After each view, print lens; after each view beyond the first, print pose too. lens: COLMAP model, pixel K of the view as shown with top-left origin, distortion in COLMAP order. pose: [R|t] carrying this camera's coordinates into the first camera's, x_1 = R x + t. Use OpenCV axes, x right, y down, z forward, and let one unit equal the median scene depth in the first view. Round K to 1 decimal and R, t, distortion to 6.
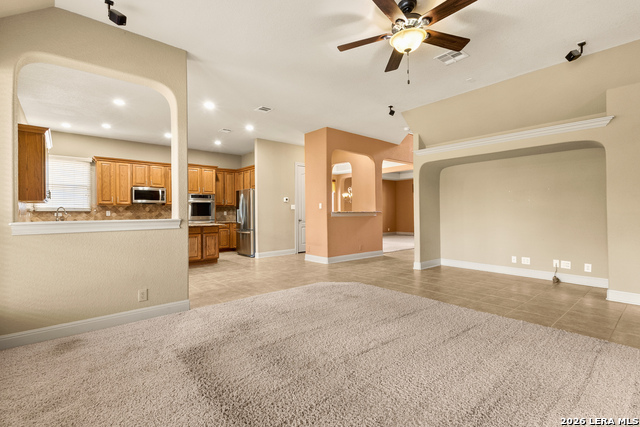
lens RADIAL K [[298.2, 0, 322.8], [0, 298.2, 213.9], [0, 0, 1]] dist [-0.000854, -0.000209]
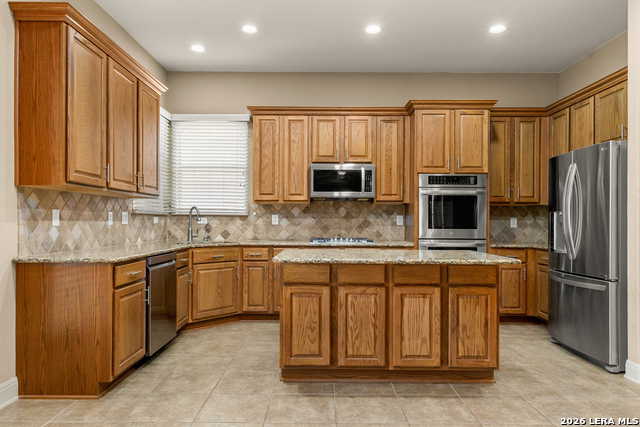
lens RADIAL K [[429.5, 0, 320.0], [0, 429.5, 213.5], [0, 0, 1]] dist [0.033273, 0.001903]
pose [[0.752188, 0.001529, -0.658946, -0.169200], [-0.016039, 0.999744, -0.015988, -0.001458], [0.658753, 0.022595, 0.752020, 0.473263]]
